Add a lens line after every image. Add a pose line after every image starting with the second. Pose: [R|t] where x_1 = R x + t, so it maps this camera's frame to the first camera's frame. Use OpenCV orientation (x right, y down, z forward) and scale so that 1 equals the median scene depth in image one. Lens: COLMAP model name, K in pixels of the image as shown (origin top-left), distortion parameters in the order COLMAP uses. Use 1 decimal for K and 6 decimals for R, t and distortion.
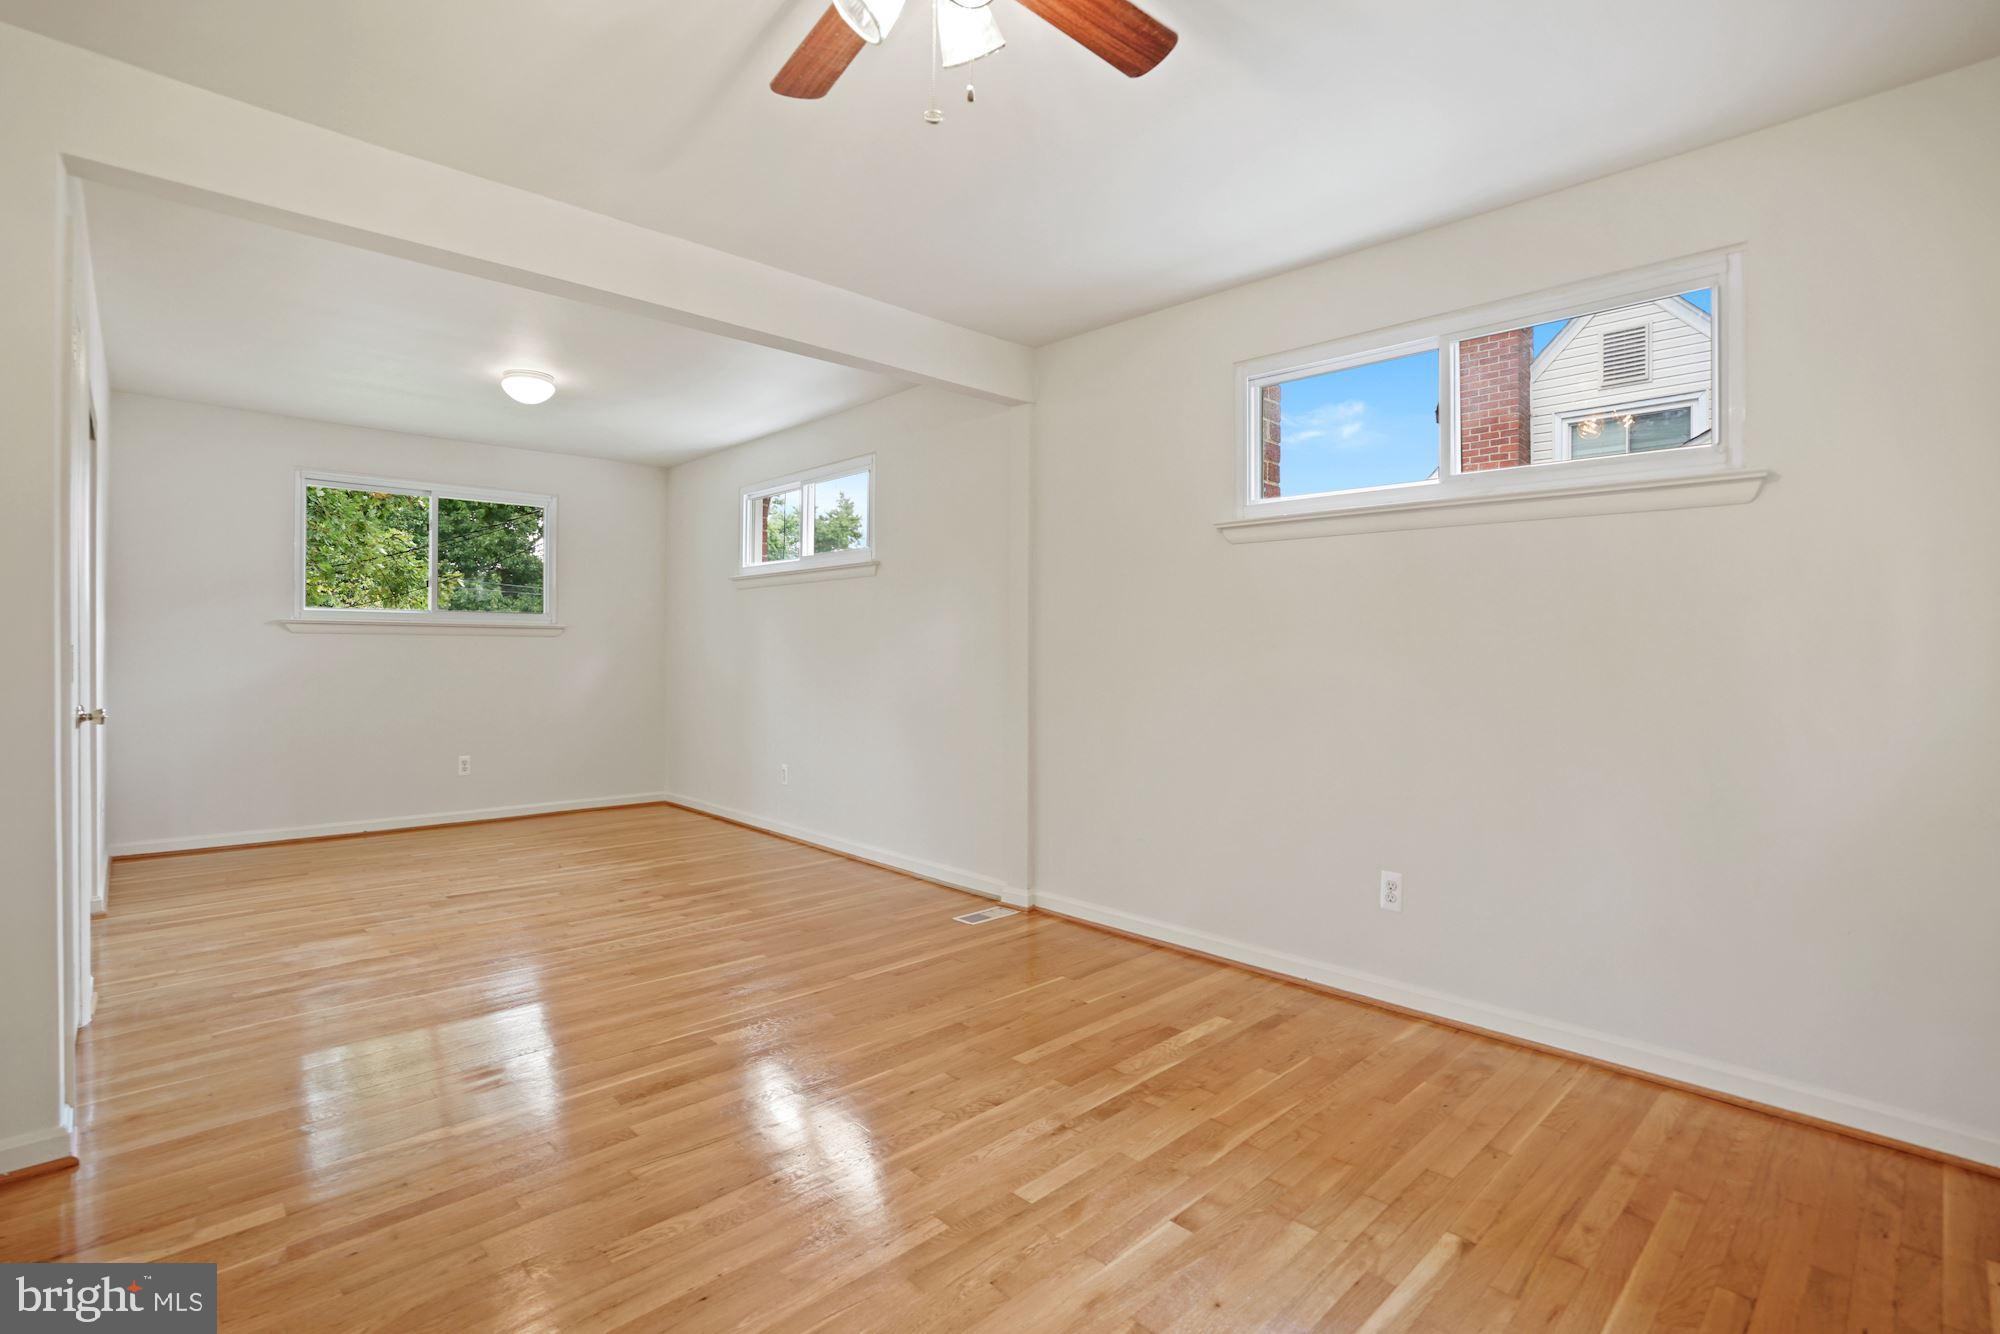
lens RADIAL K [[925.3, 0, 1006.7], [0, 925.3, 650.6], [0, 0, 1]] dist [-0.013235, 0.000774]
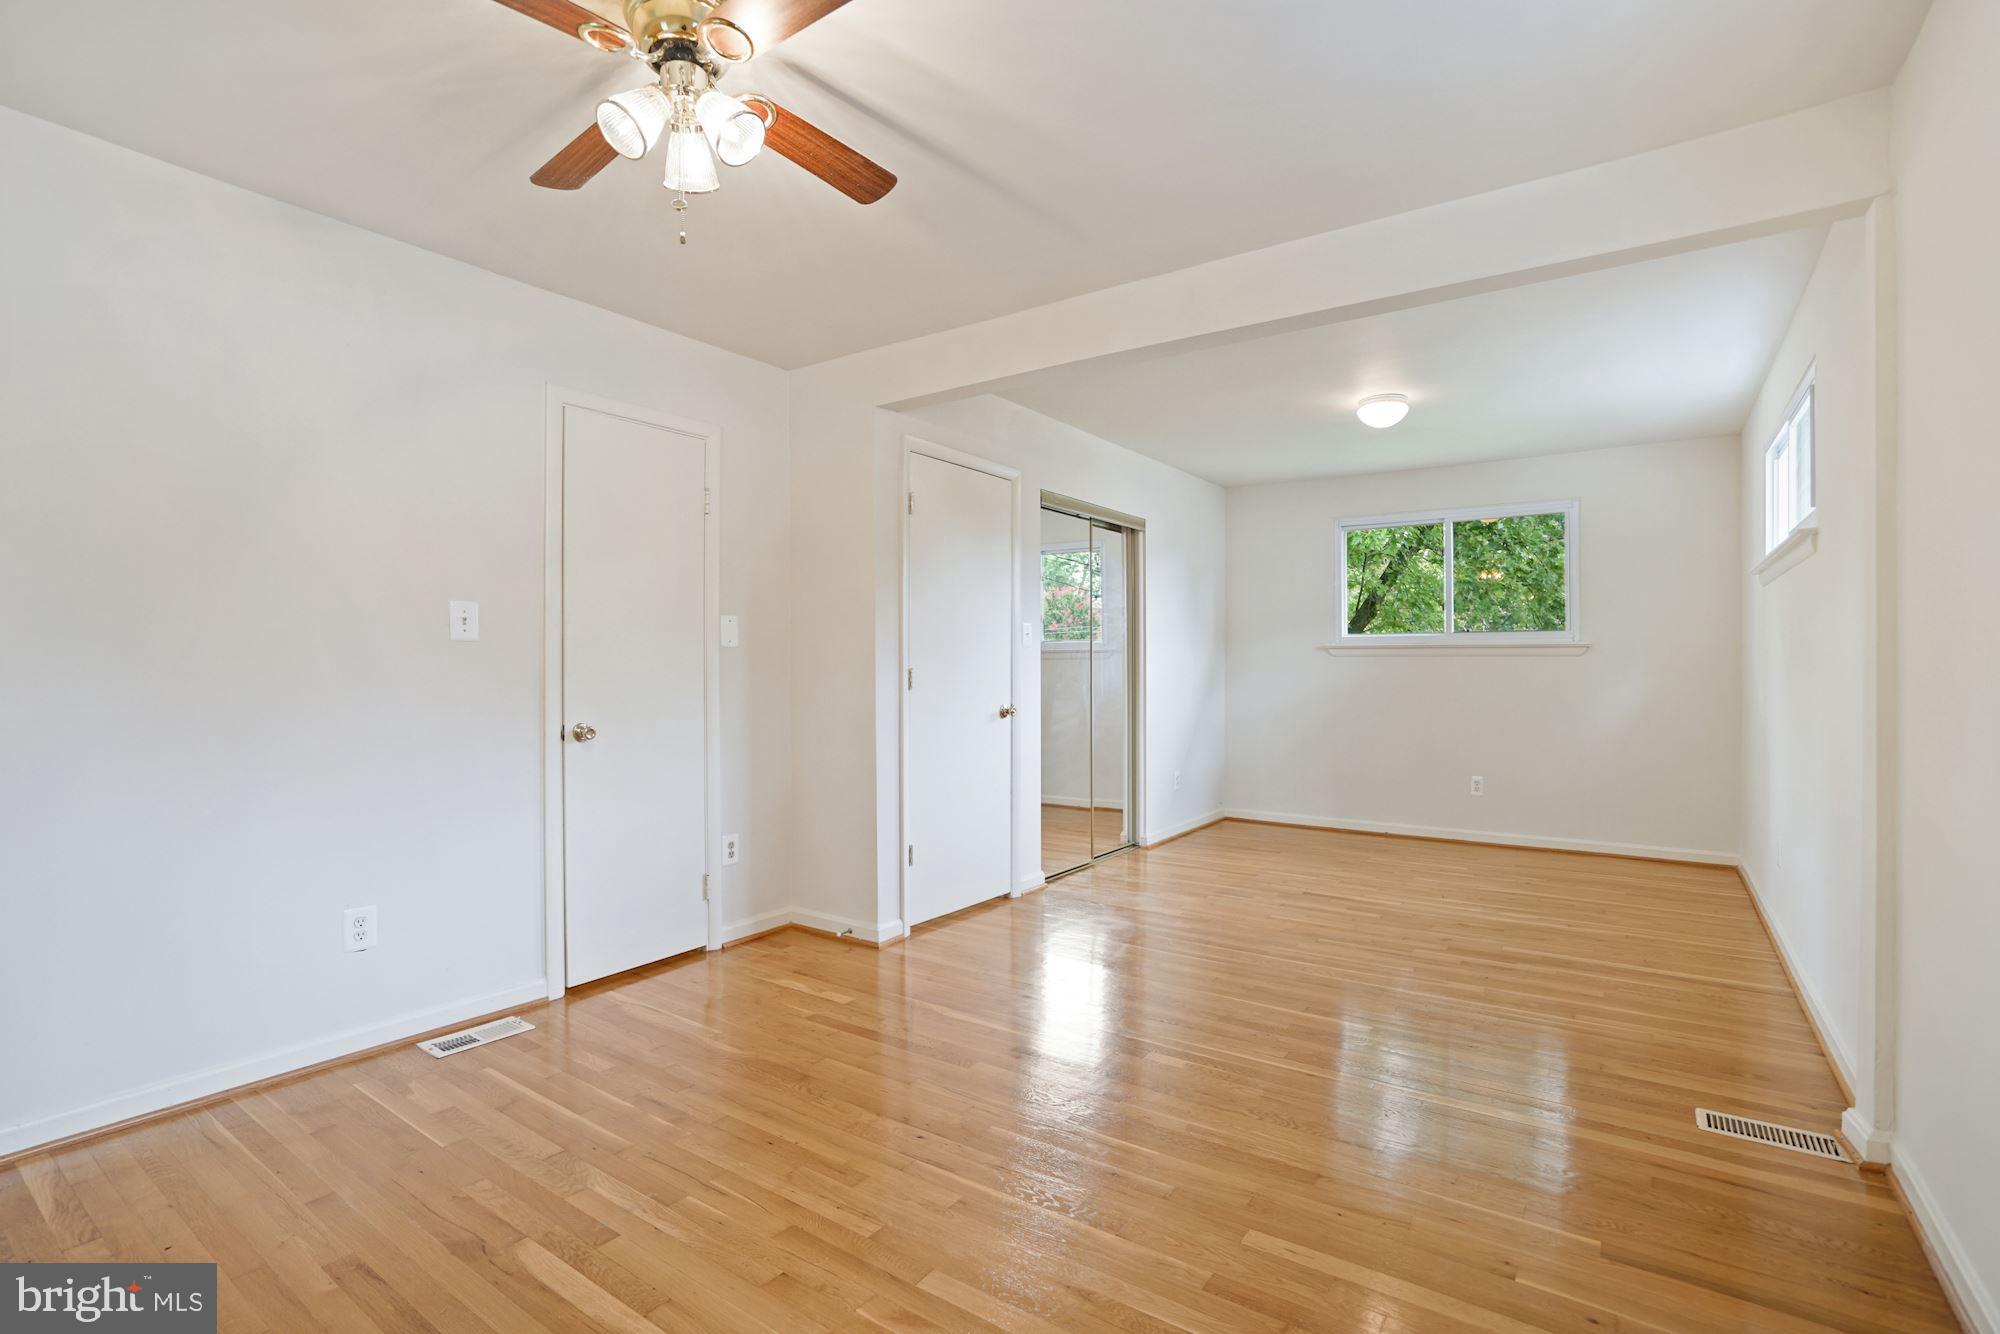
lens RADIAL K [[935.4, 0, 989.0], [0, 935.4, 659.4], [0, 0, 1]] dist [-0.025144, 0.000347]
pose [[0.177758, -0.019755, -0.983876, 0.478839], [0.004325, 0.999805, -0.019293, 0.008666], [0.984065, -0.000826, 0.177809, 0.472509]]
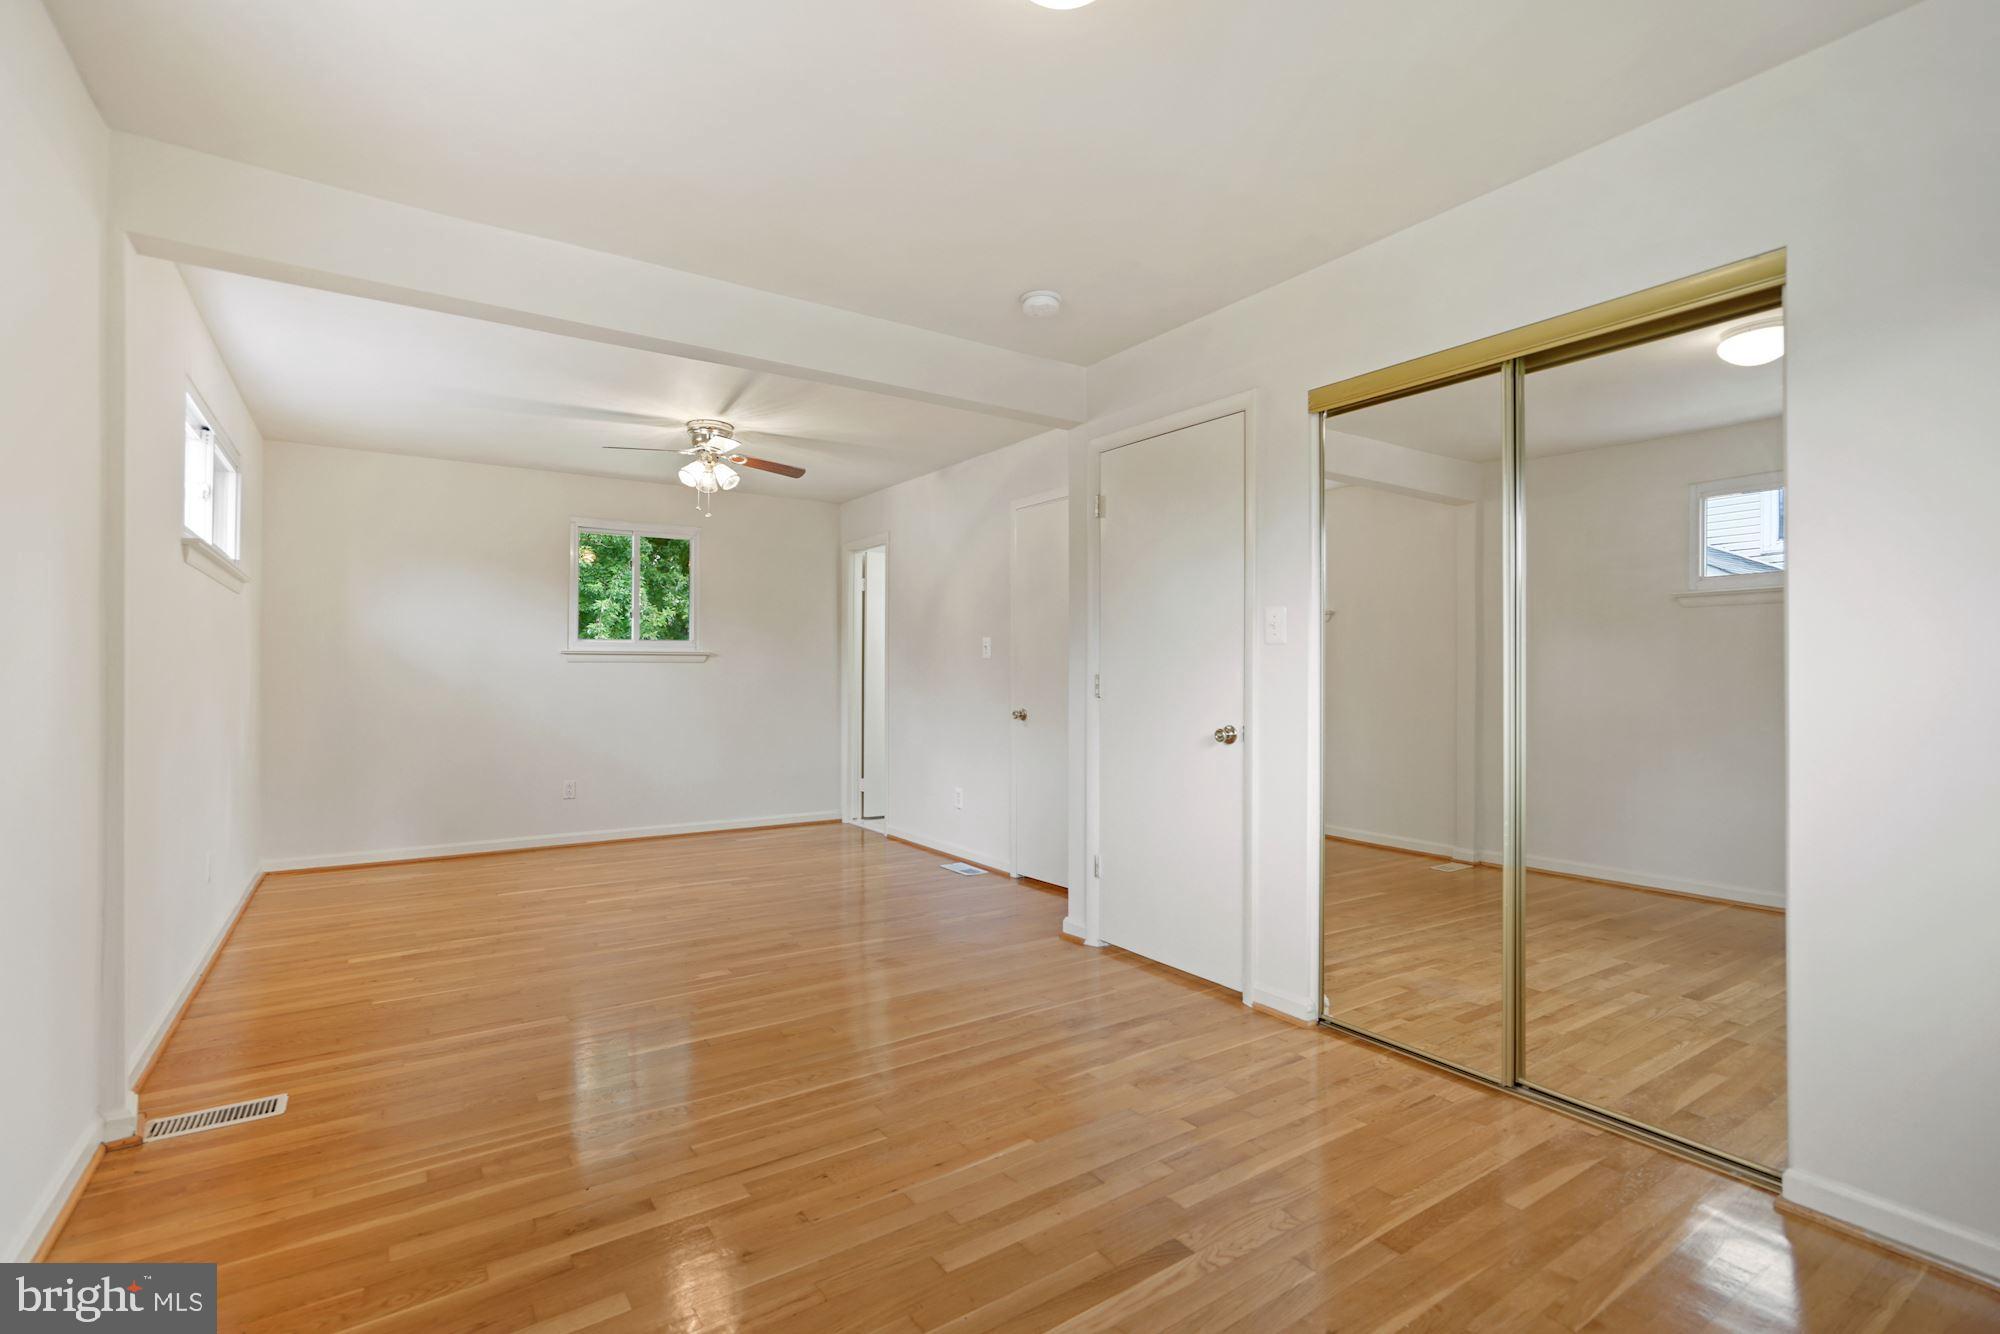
lens RADIAL K [[918.3, 0, 1012.4], [0, 918.3, 669.6], [0, 0, 1]] dist [-0.047680, 0.026358]
pose [[-0.986818, -0.012101, 0.161380, -0.663711], [-0.012293, 0.999924, -0.000191, -0.007455], [-0.161366, -0.002172, -0.986892, 1.604438]]
